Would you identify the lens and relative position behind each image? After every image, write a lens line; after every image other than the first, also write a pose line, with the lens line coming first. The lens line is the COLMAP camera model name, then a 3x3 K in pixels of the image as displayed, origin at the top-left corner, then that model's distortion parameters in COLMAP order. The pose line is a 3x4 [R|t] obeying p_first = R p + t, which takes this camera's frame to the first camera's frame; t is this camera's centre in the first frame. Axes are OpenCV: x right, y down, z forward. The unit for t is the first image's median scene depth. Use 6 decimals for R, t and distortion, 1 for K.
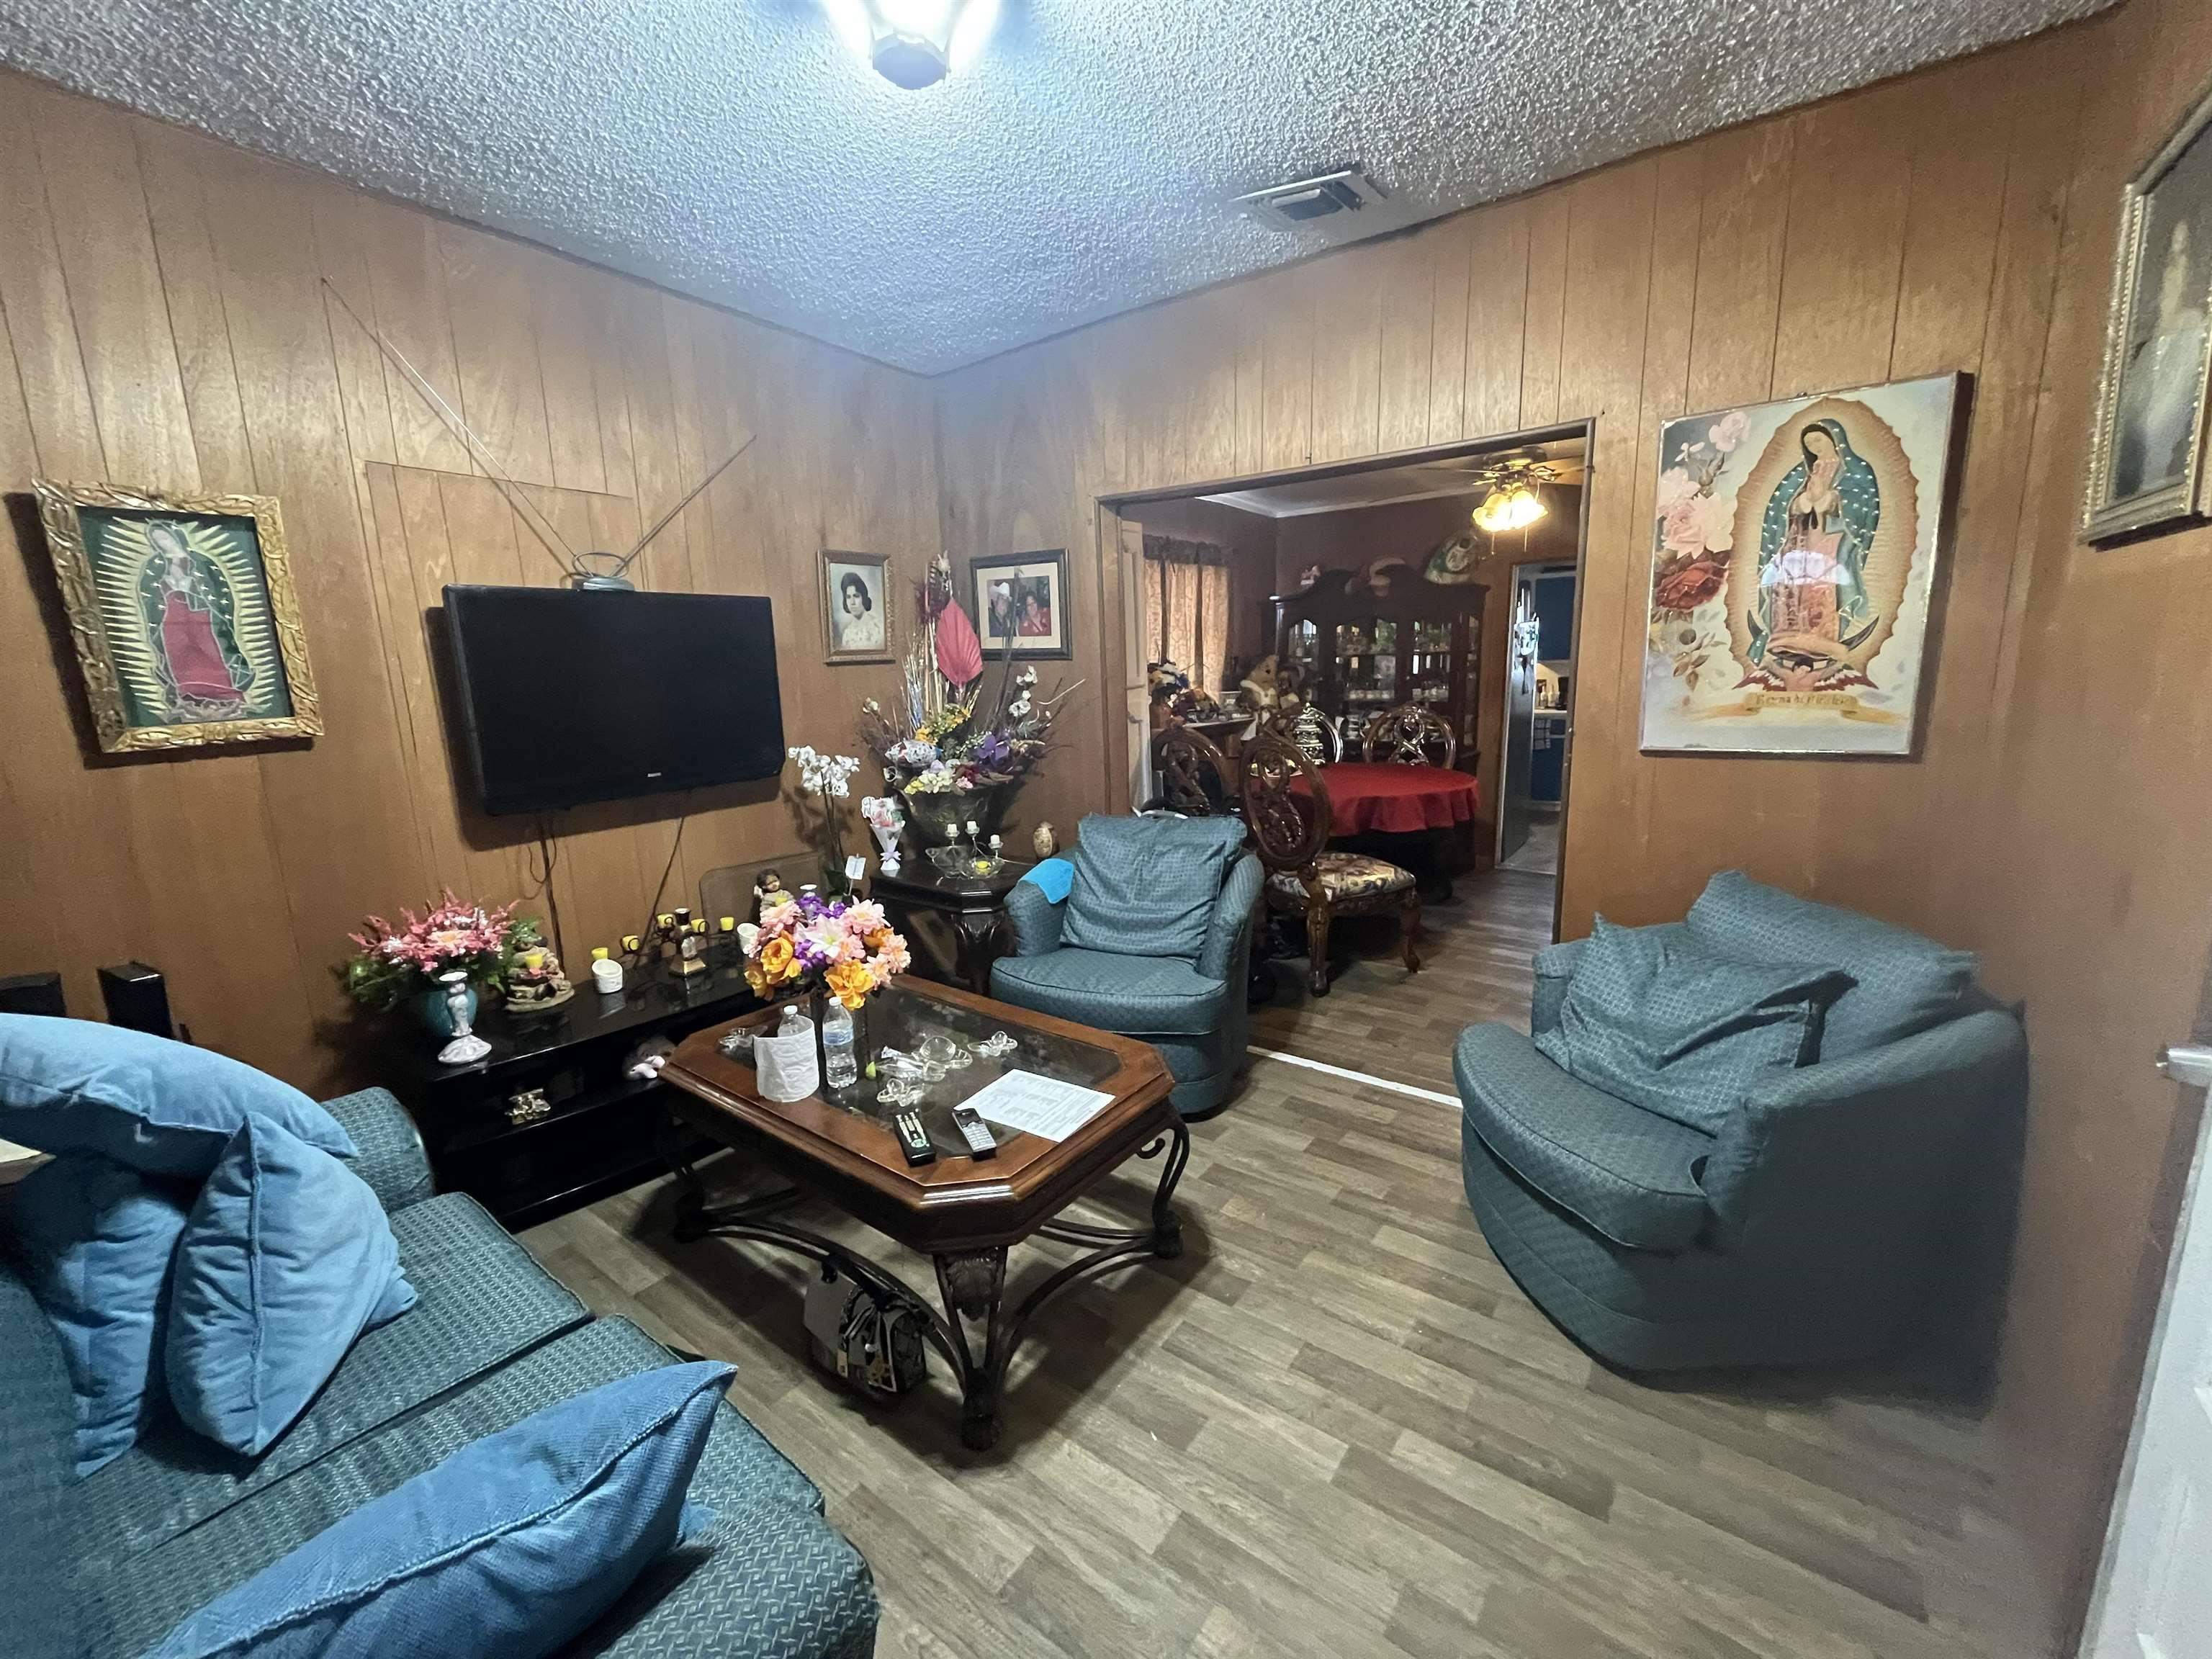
lens RADIAL K [[878.5, 0, 1099.6], [0, 878.5, 826.2], [0, 0, 1]] dist [0.000344, 0.000013]
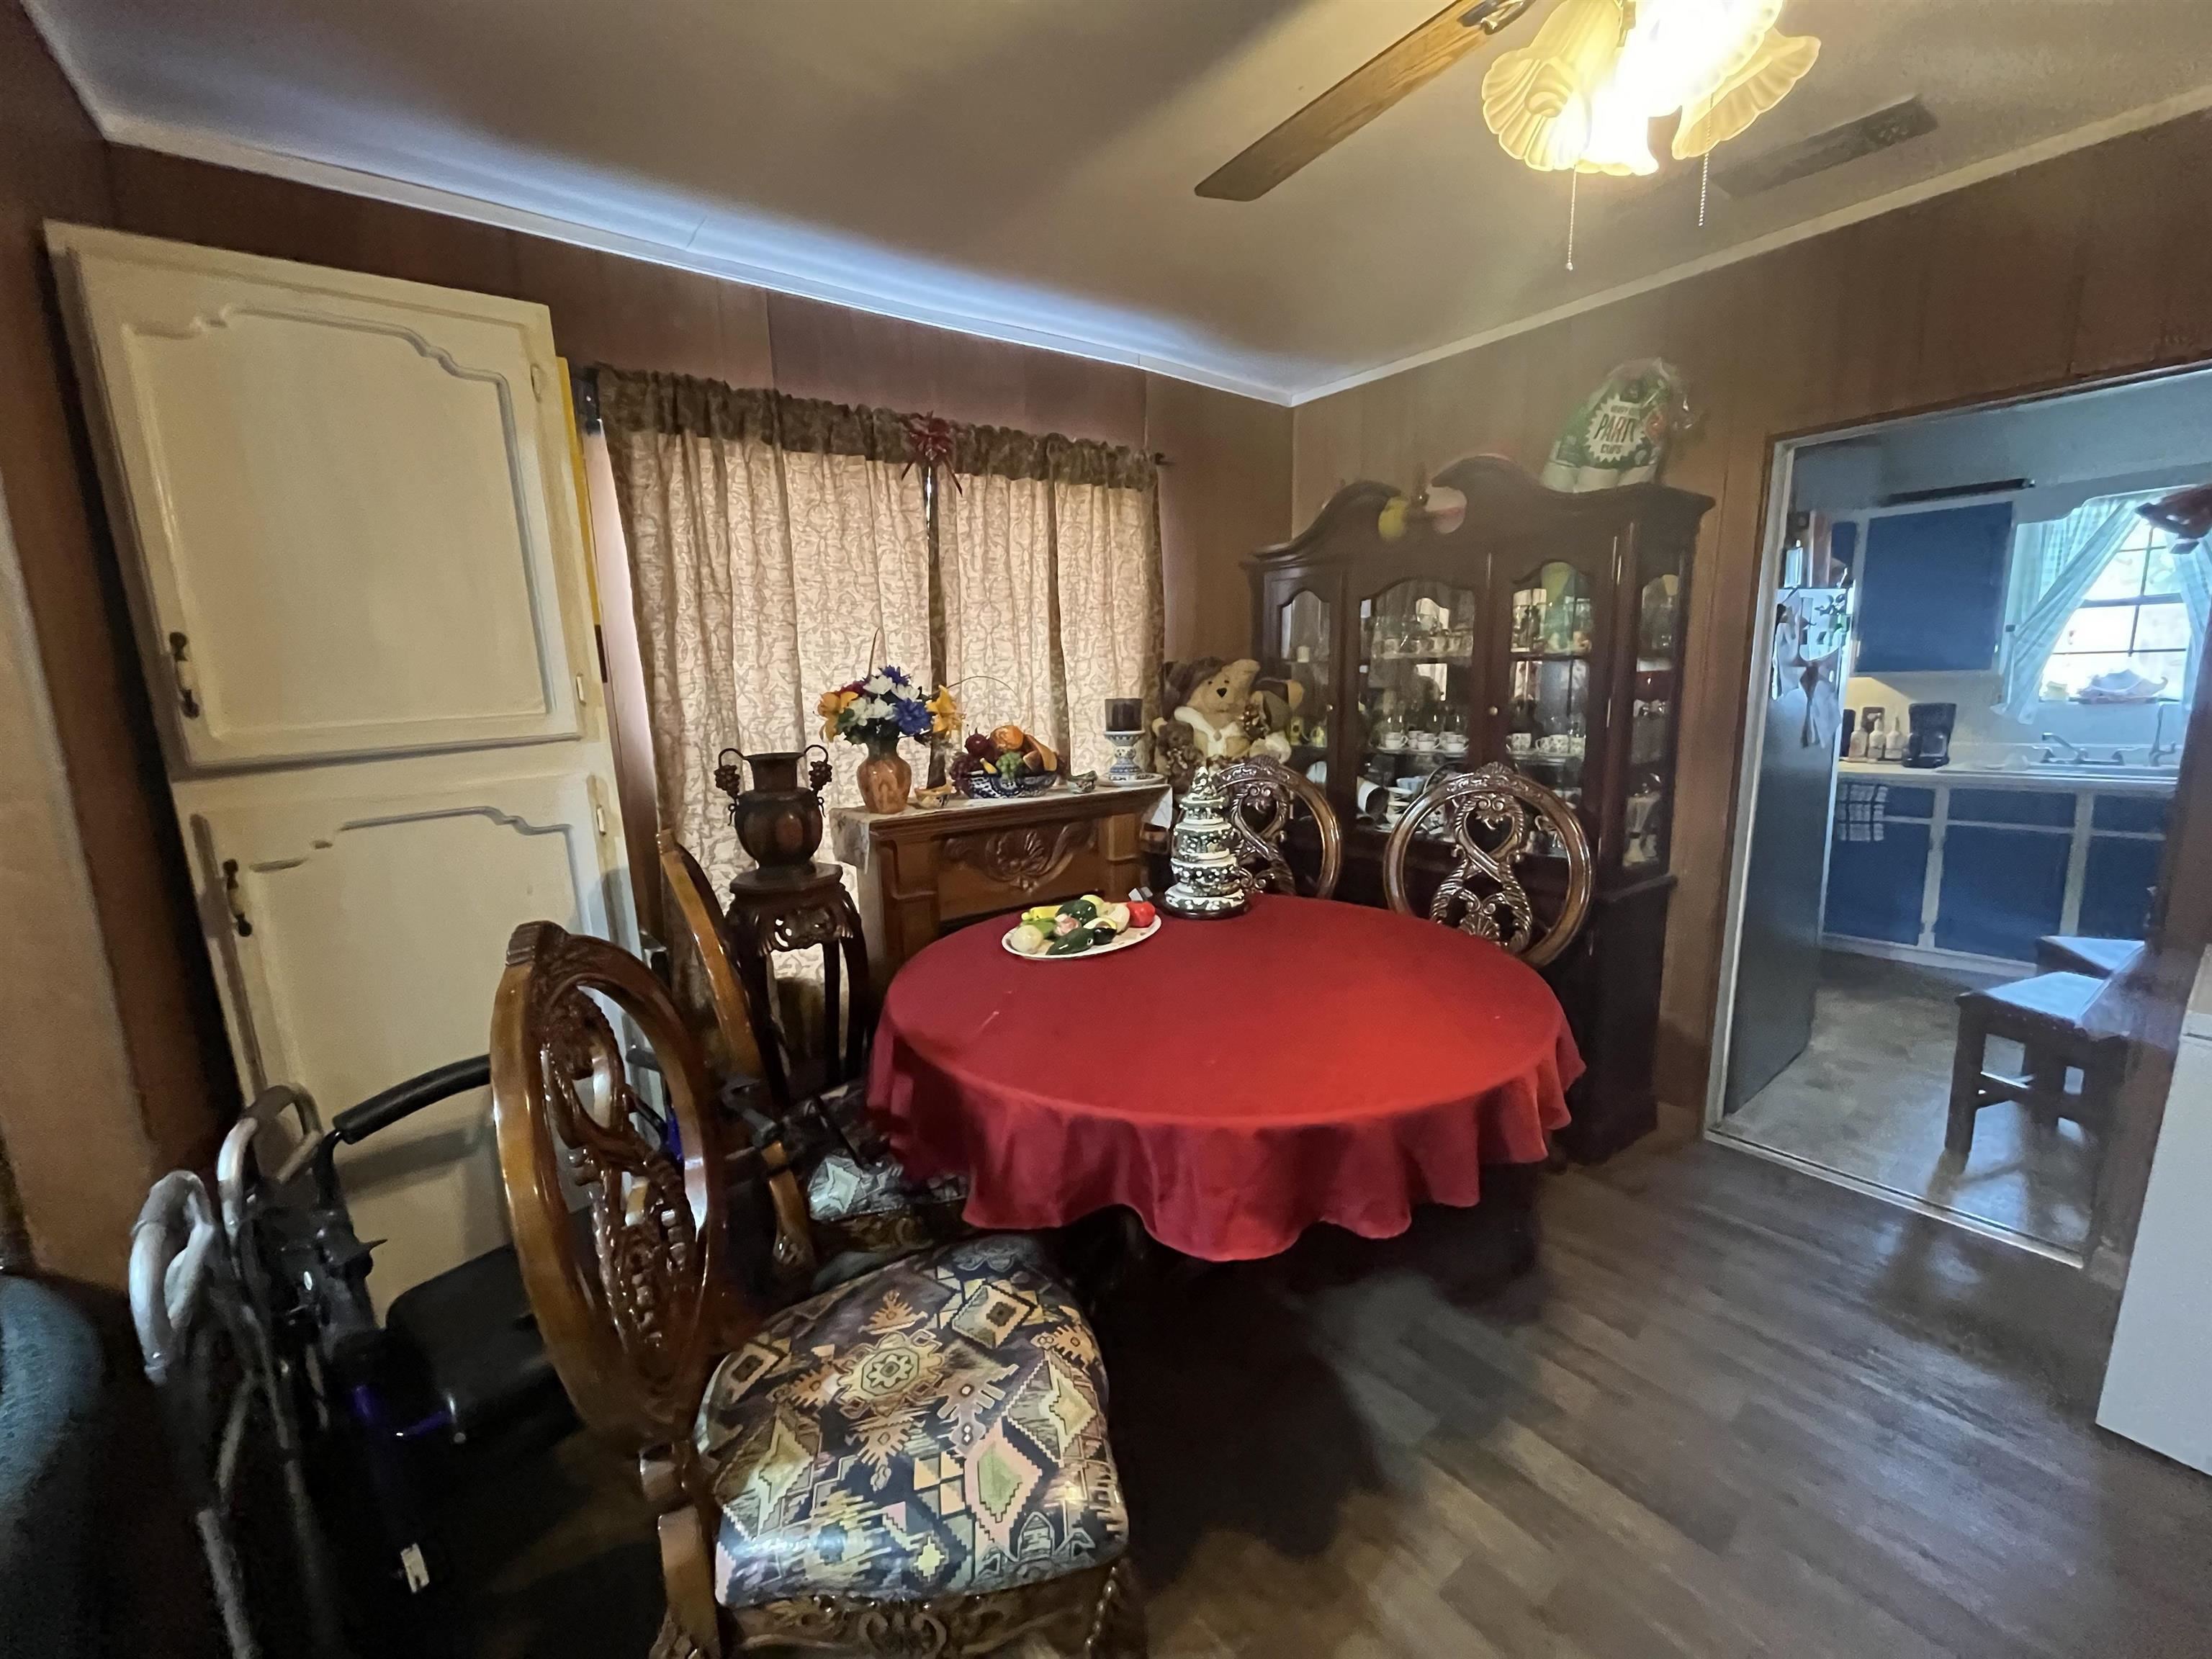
lens RADIAL K [[886.0, 0, 1111.7], [0, 886.0, 835.5], [0, 0, 1]] dist [-0.012338, 0.000030]
pose [[0.962512, 0.051017, -0.266399, 0.280065], [-0.050719, 0.998681, 0.008005, -0.096022], [0.266456, 0.005806, 0.963830, 0.501152]]
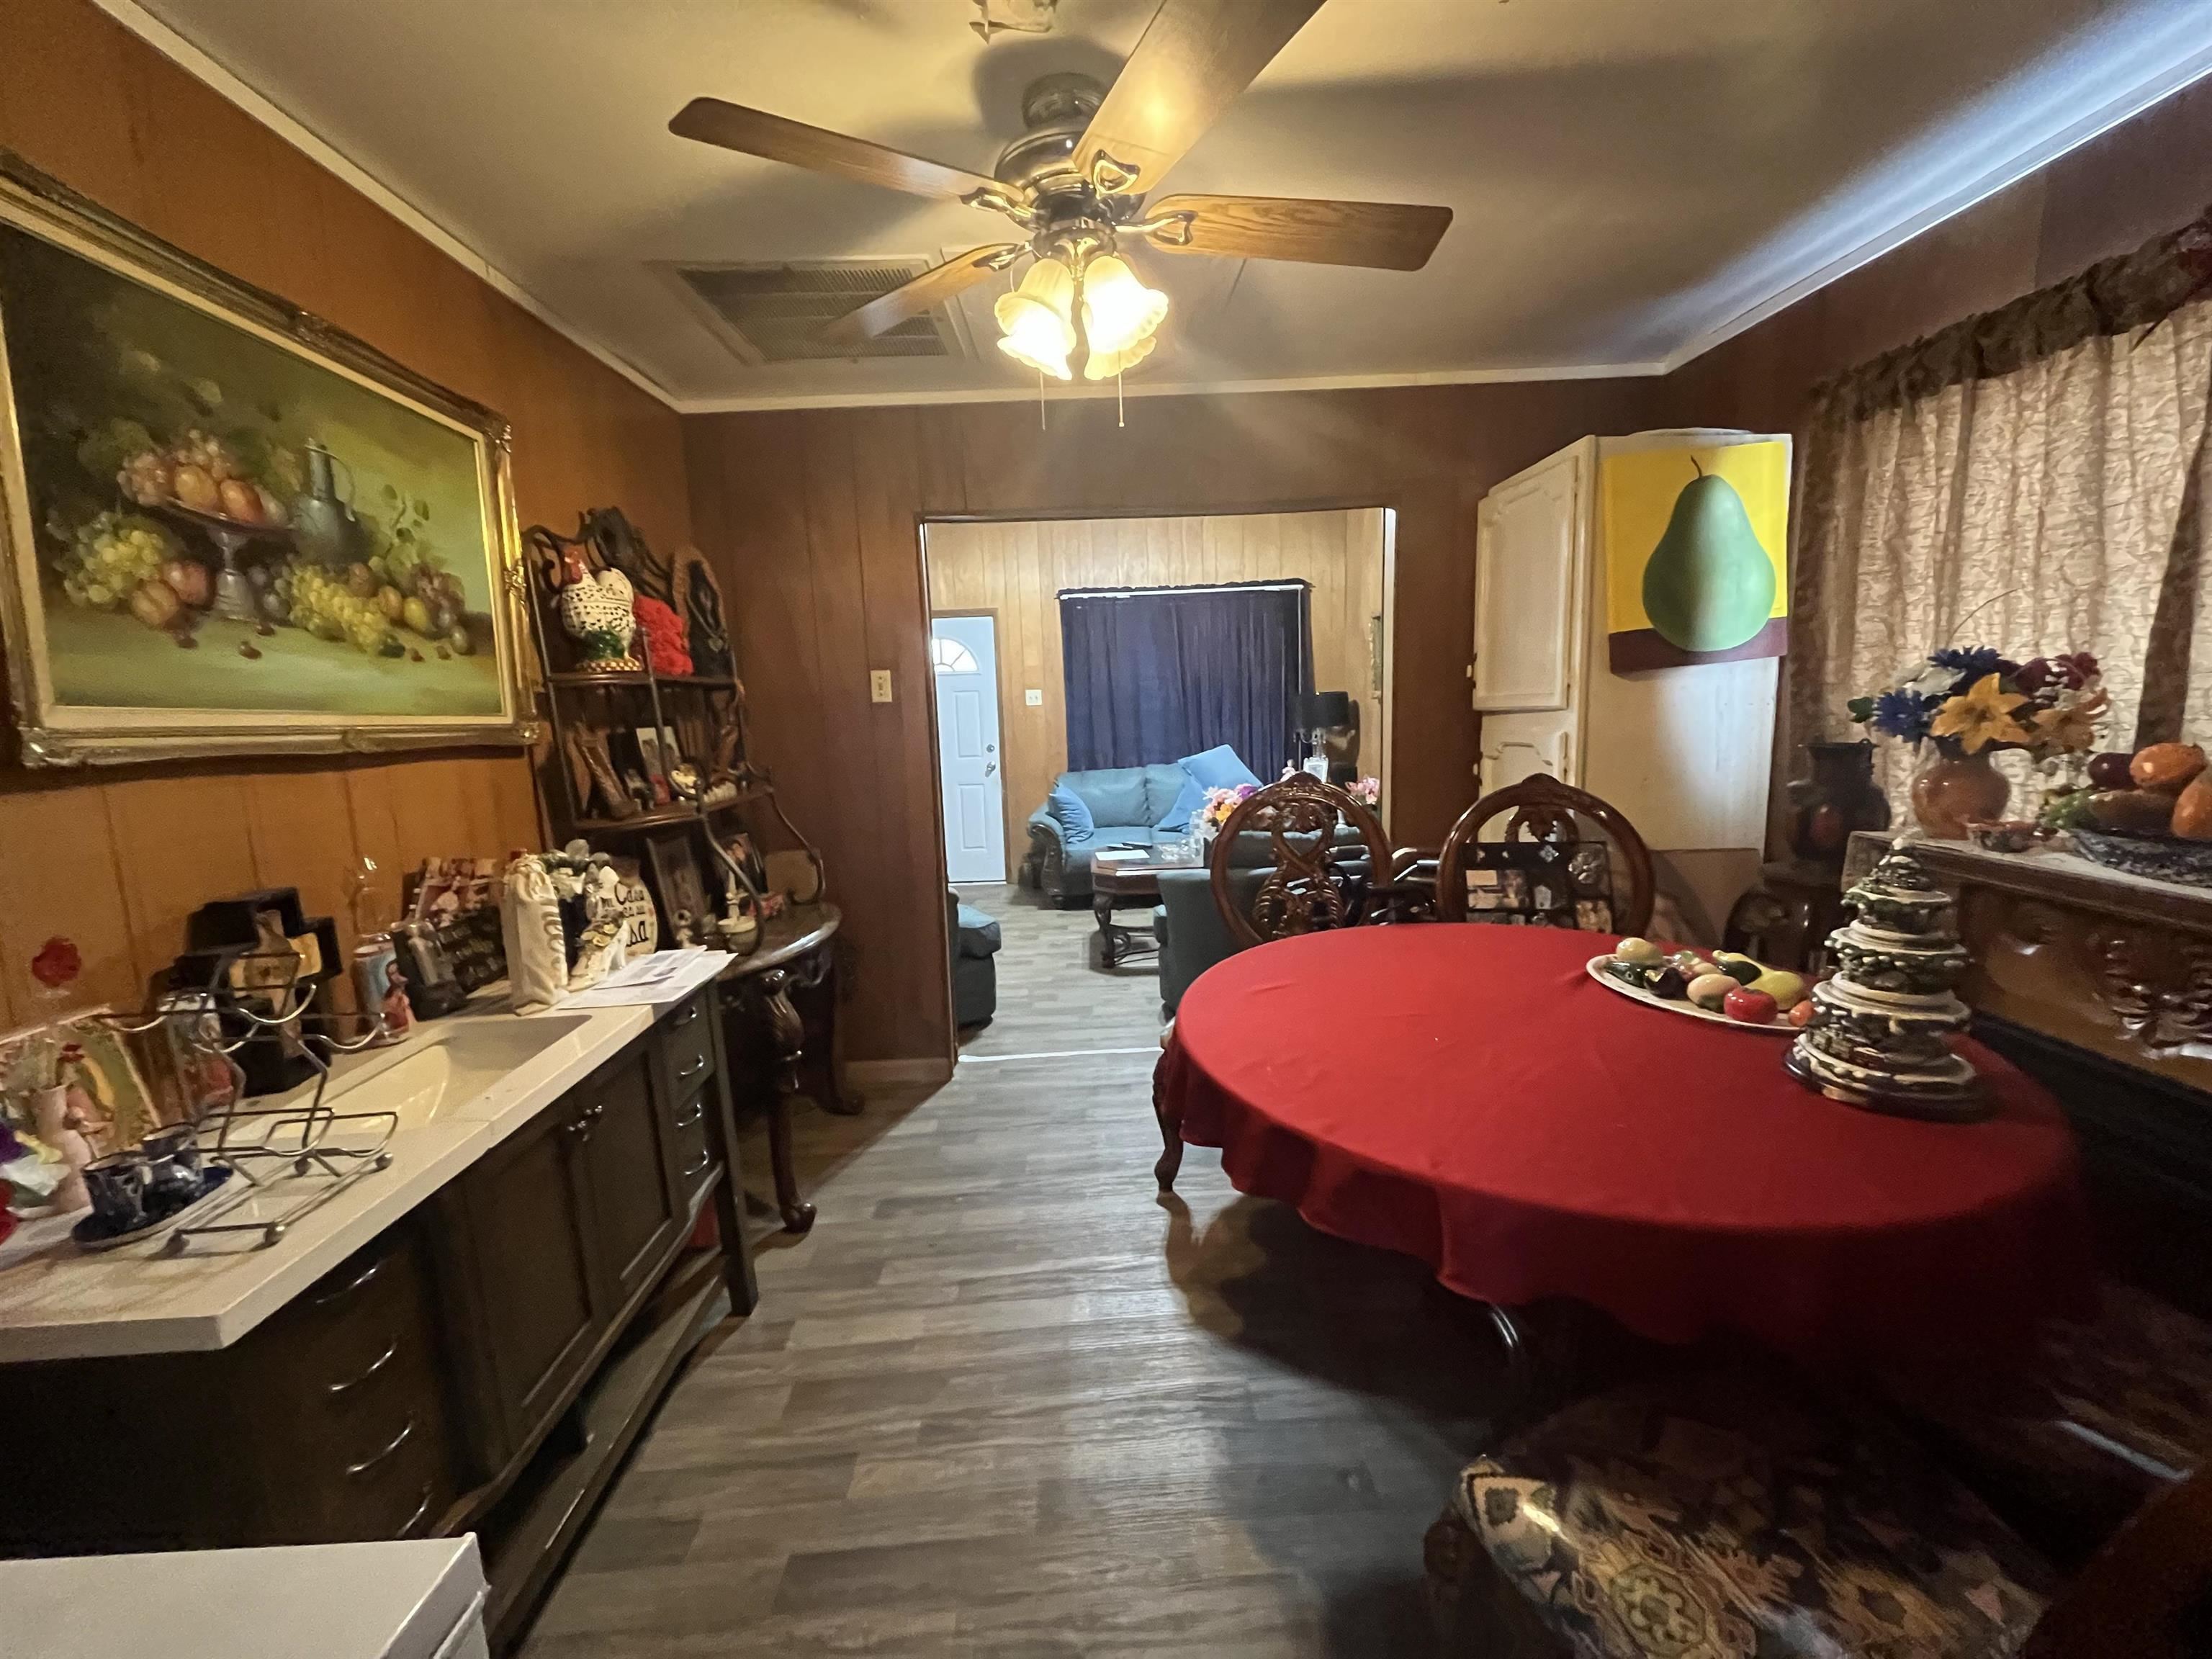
lens RADIAL K [[886.0, 0, 1111.7], [0, 886.0, 835.5], [0, 0, 1]] dist [-0.012338, 0.000030]
pose [[-0.780526, 0.156046, -0.605334, 0.622791], [-0.053395, 0.948162, 0.313269, -0.233536], [0.622839, 0.276836, -0.731733, 1.169458]]
